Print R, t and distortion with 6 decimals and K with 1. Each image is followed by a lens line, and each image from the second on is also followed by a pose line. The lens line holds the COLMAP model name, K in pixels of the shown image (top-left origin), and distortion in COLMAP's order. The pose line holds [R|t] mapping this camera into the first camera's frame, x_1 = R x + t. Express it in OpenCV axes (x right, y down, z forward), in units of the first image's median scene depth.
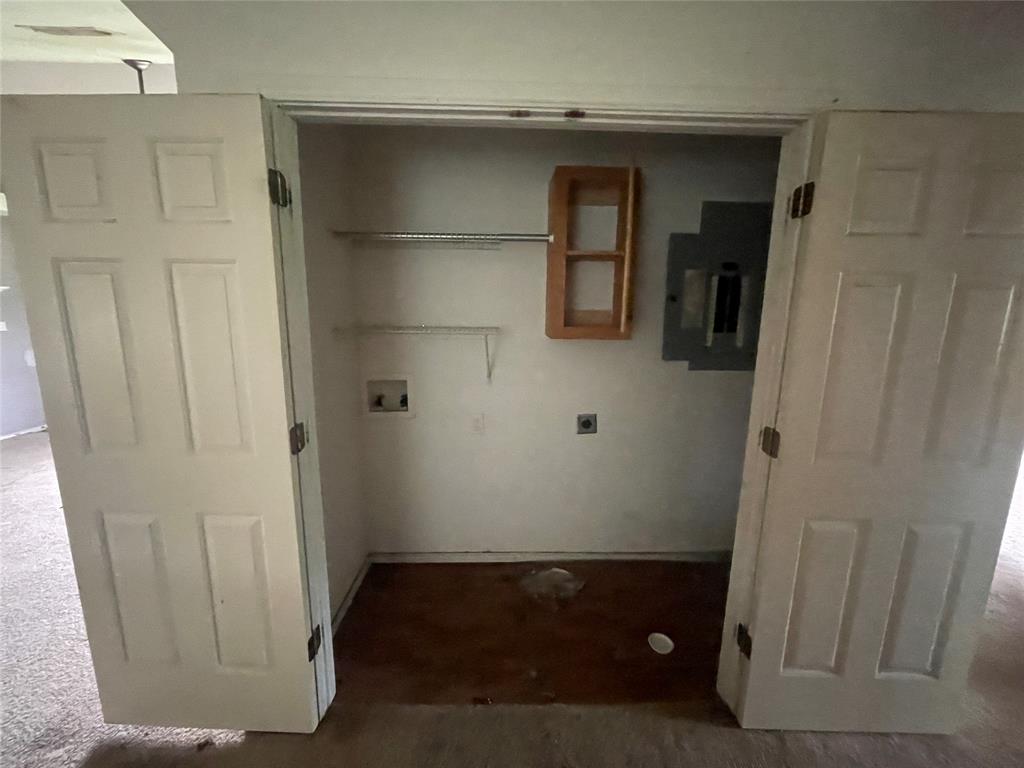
lens RADIAL K [[415.0, 0, 511.2], [0, 415.0, 382.7], [0, 0, 1]] dist [-0.004680, 0.001050]
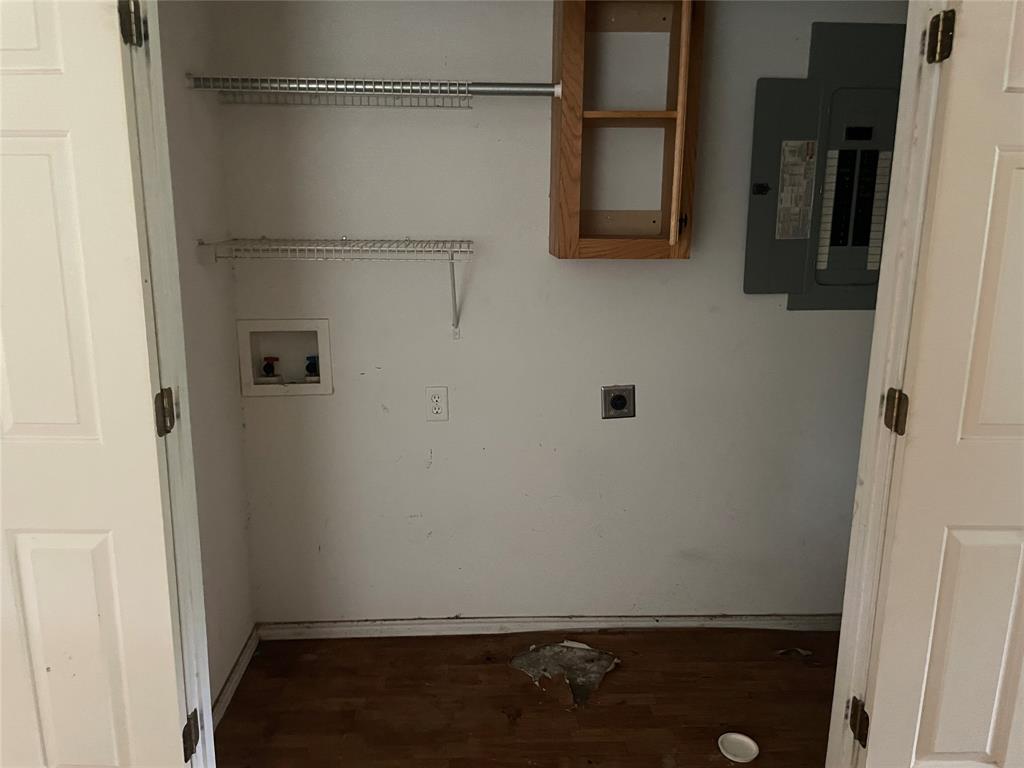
lens RADIAL K [[771.5, 0, 503.5], [0, 771.5, 377.6], [0, 0, 1]] dist [0.077990, -0.098062]
pose [[0.999741, -0.009598, 0.020636, -0.009708], [0.008840, 0.999294, 0.036528, 0.027908], [-0.020972, -0.036336, 0.999120, -0.145157]]
